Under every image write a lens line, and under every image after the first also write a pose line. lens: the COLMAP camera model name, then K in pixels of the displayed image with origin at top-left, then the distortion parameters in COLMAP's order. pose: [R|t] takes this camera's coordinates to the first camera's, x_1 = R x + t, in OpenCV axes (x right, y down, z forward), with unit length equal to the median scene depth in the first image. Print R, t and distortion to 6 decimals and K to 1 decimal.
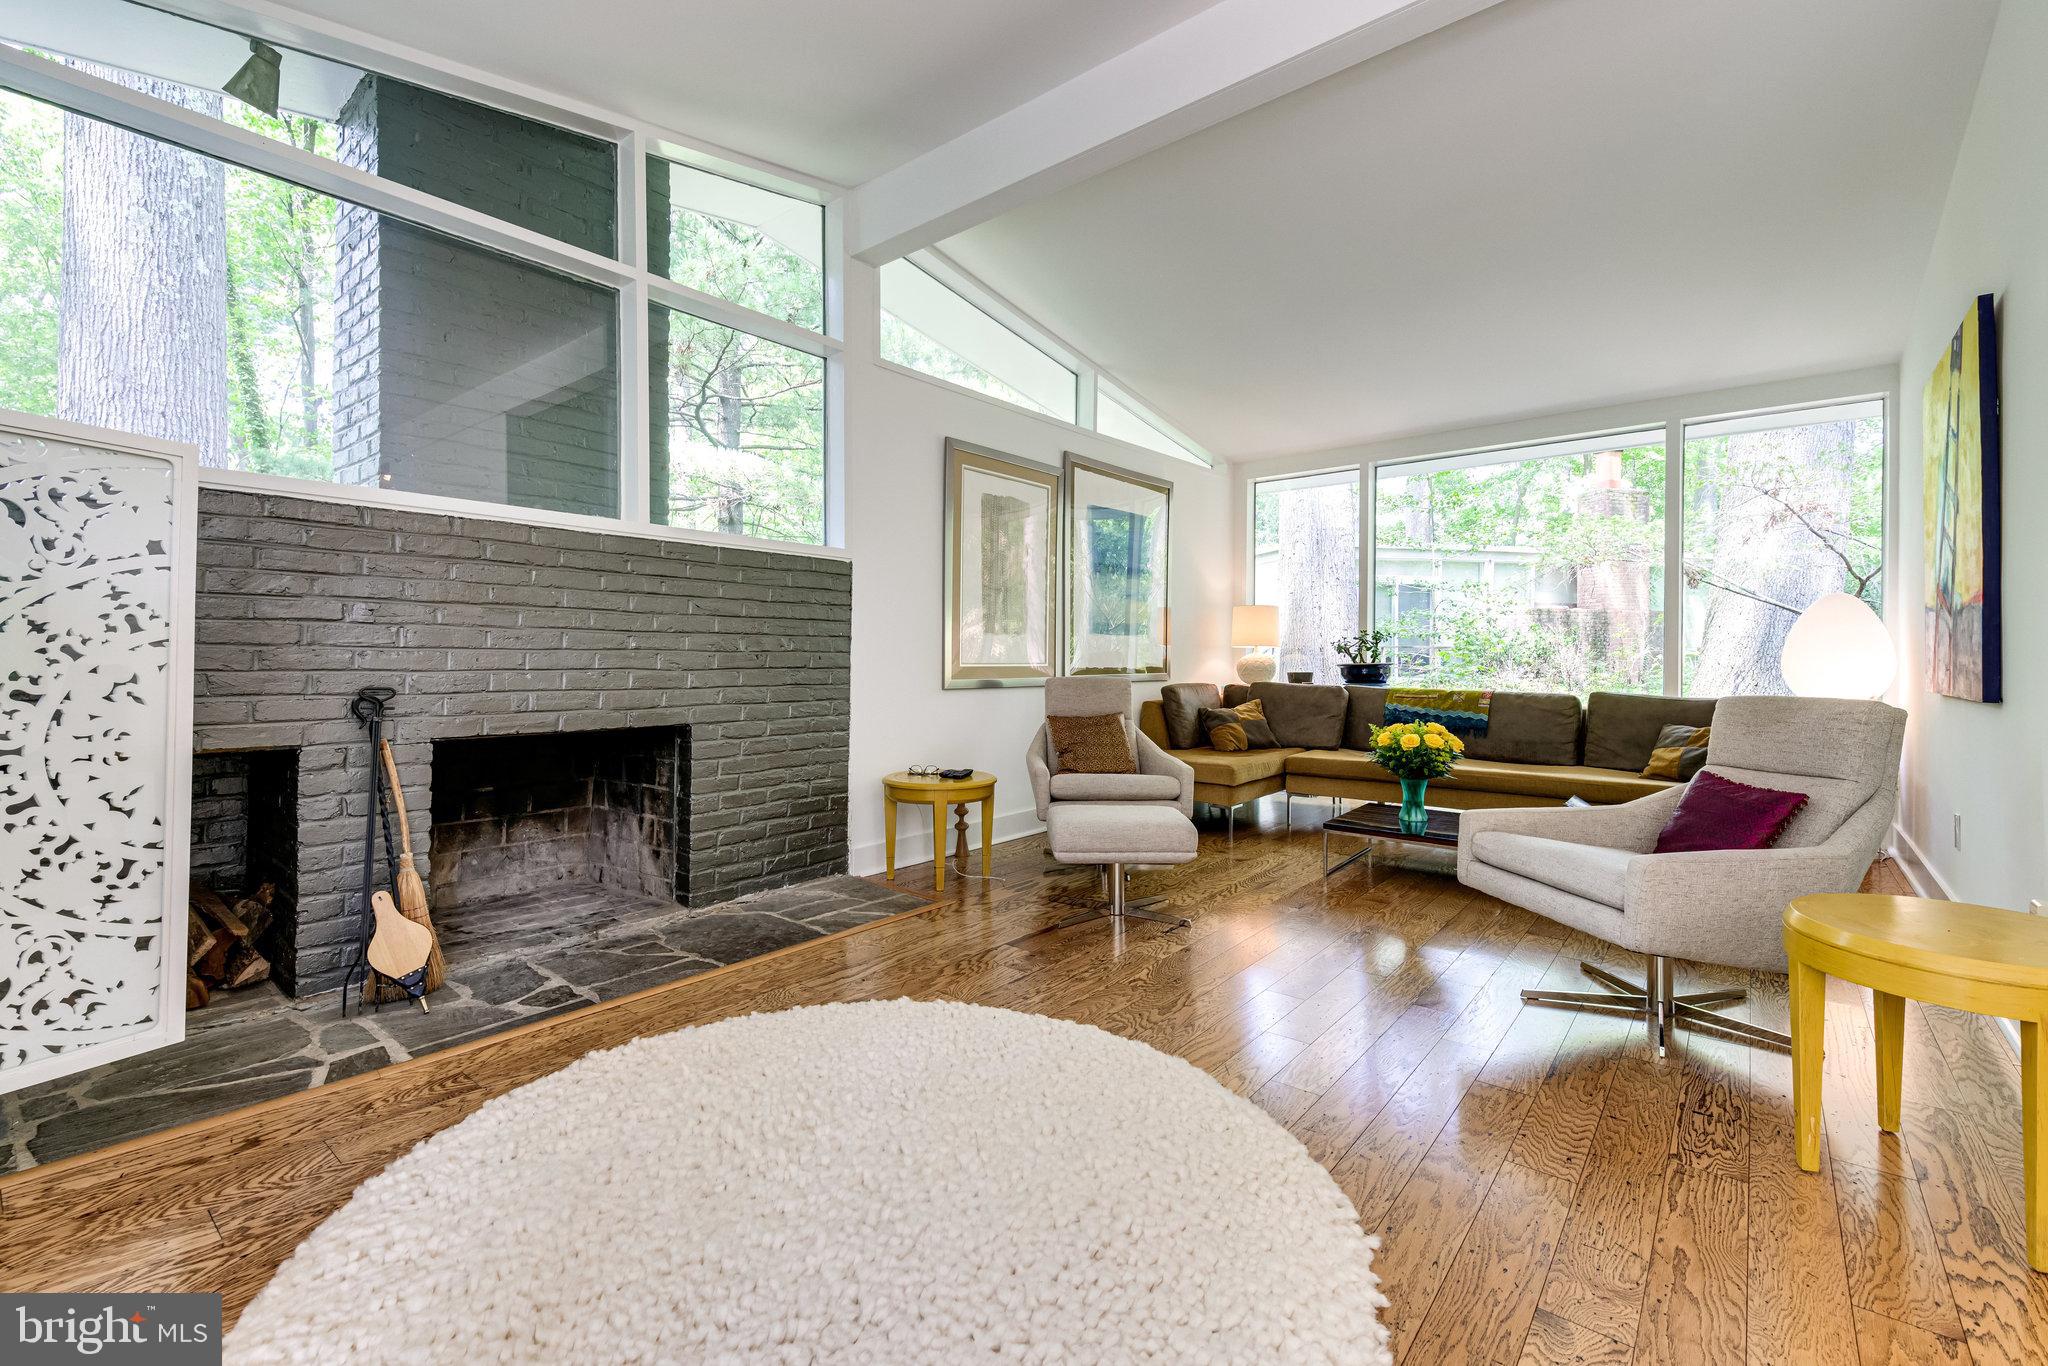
lens RADIAL K [[884.9, 0, 1021.6], [0, 884.9, 644.0], [0, 0, 1]] dist [0.001048, -0.000698]
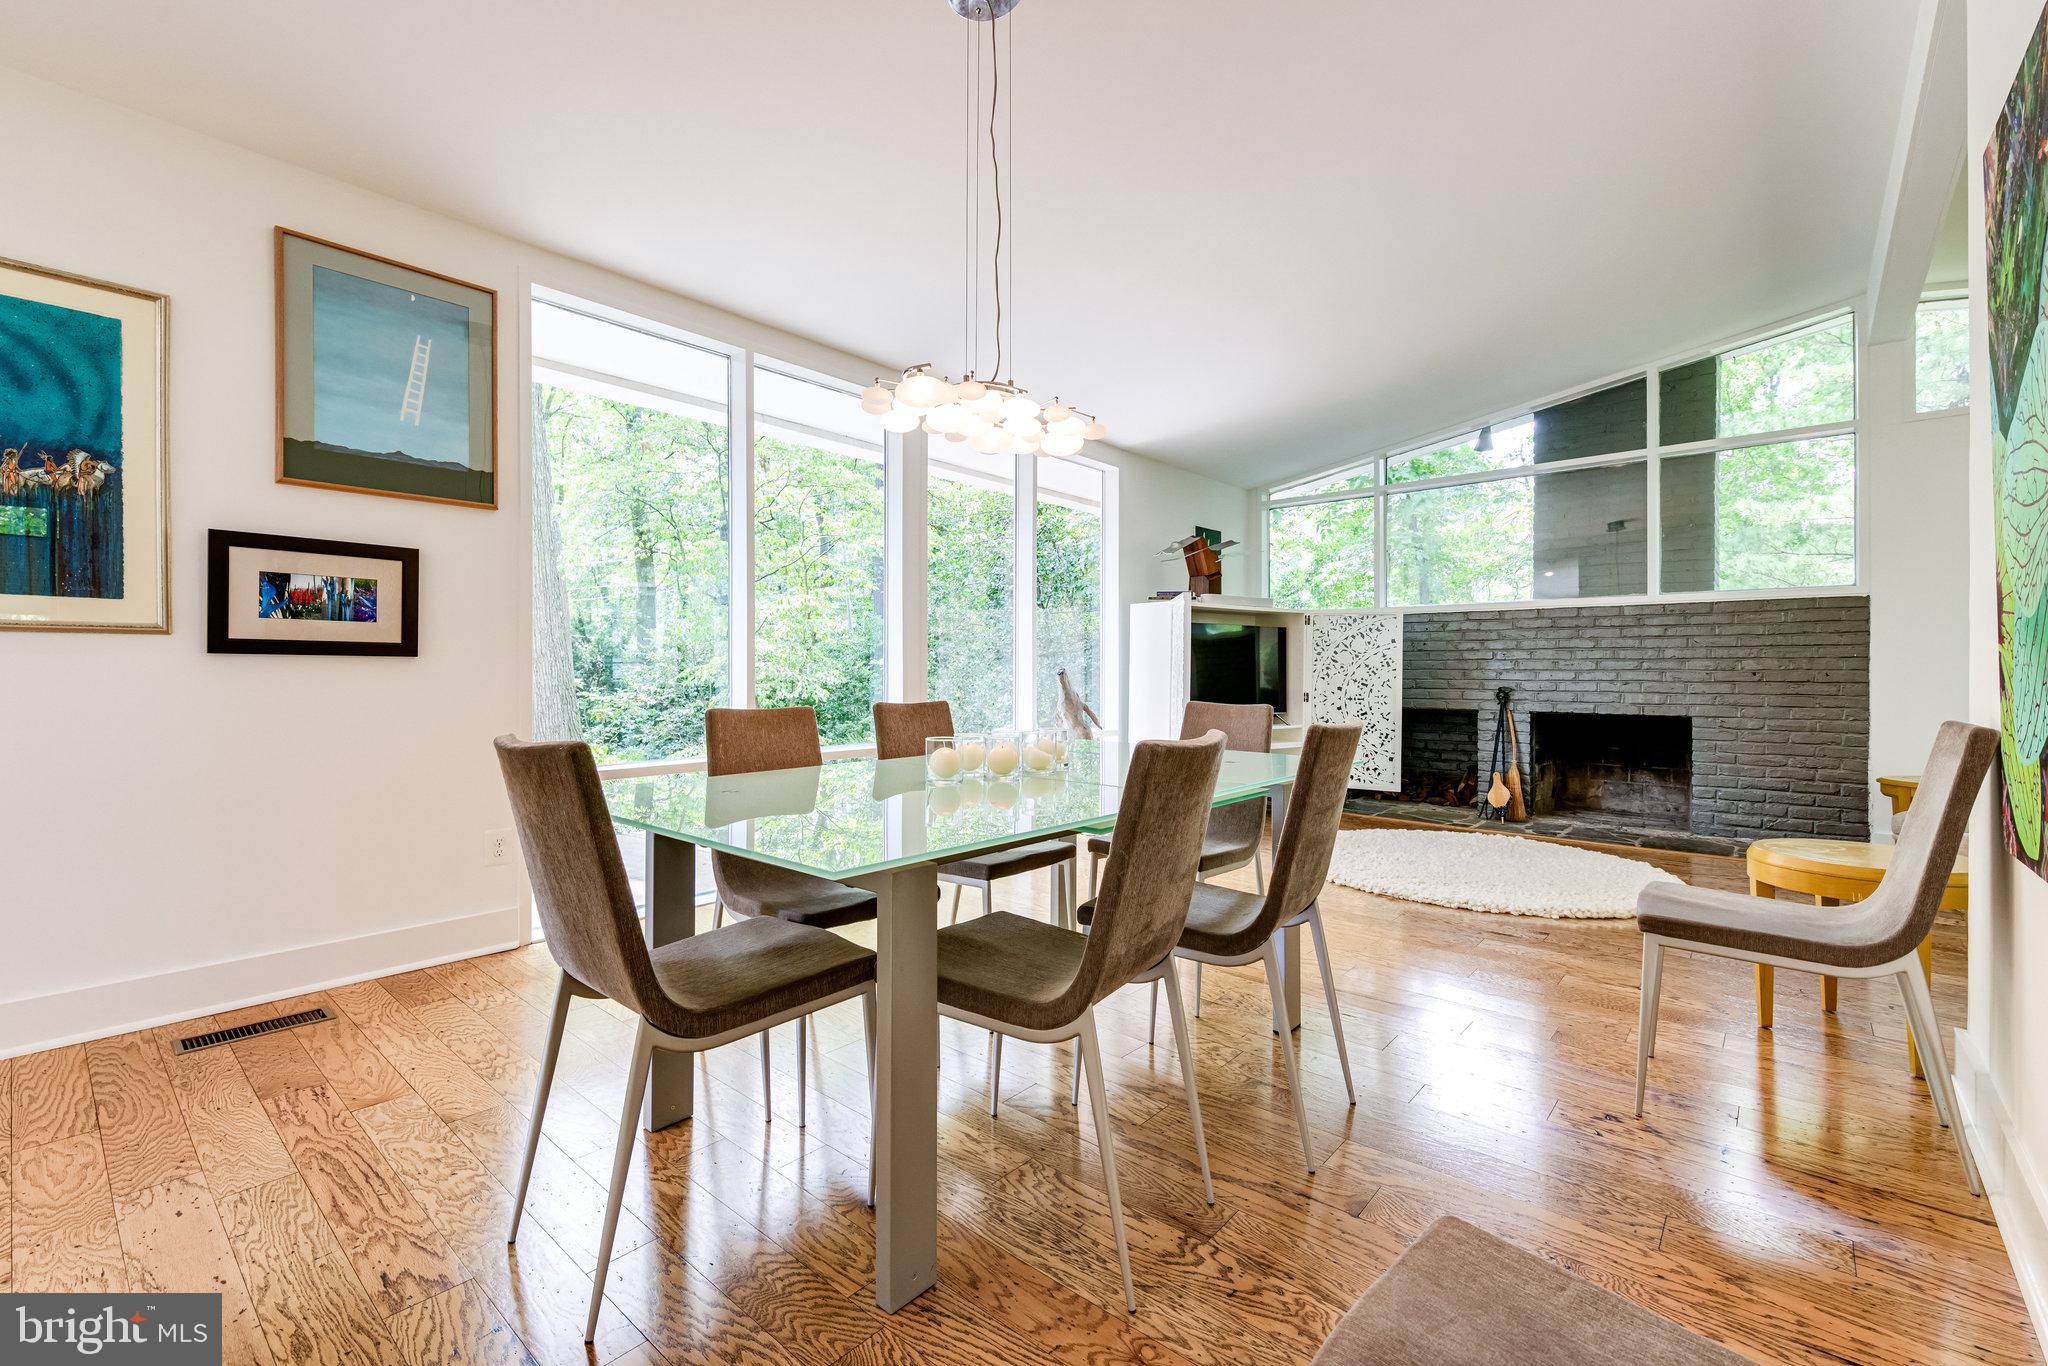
lens RADIAL K [[873.7, 0, 1019.3], [0, 873.7, 672.9], [0, 0, 1]] dist [0.003586, -0.000065]
pose [[-0.033257, -0.008490, -0.999411, 1.441019], [0.010429, 0.999907, -0.008841, 0.015400], [0.999392, -0.010717, -0.033165, -0.179534]]
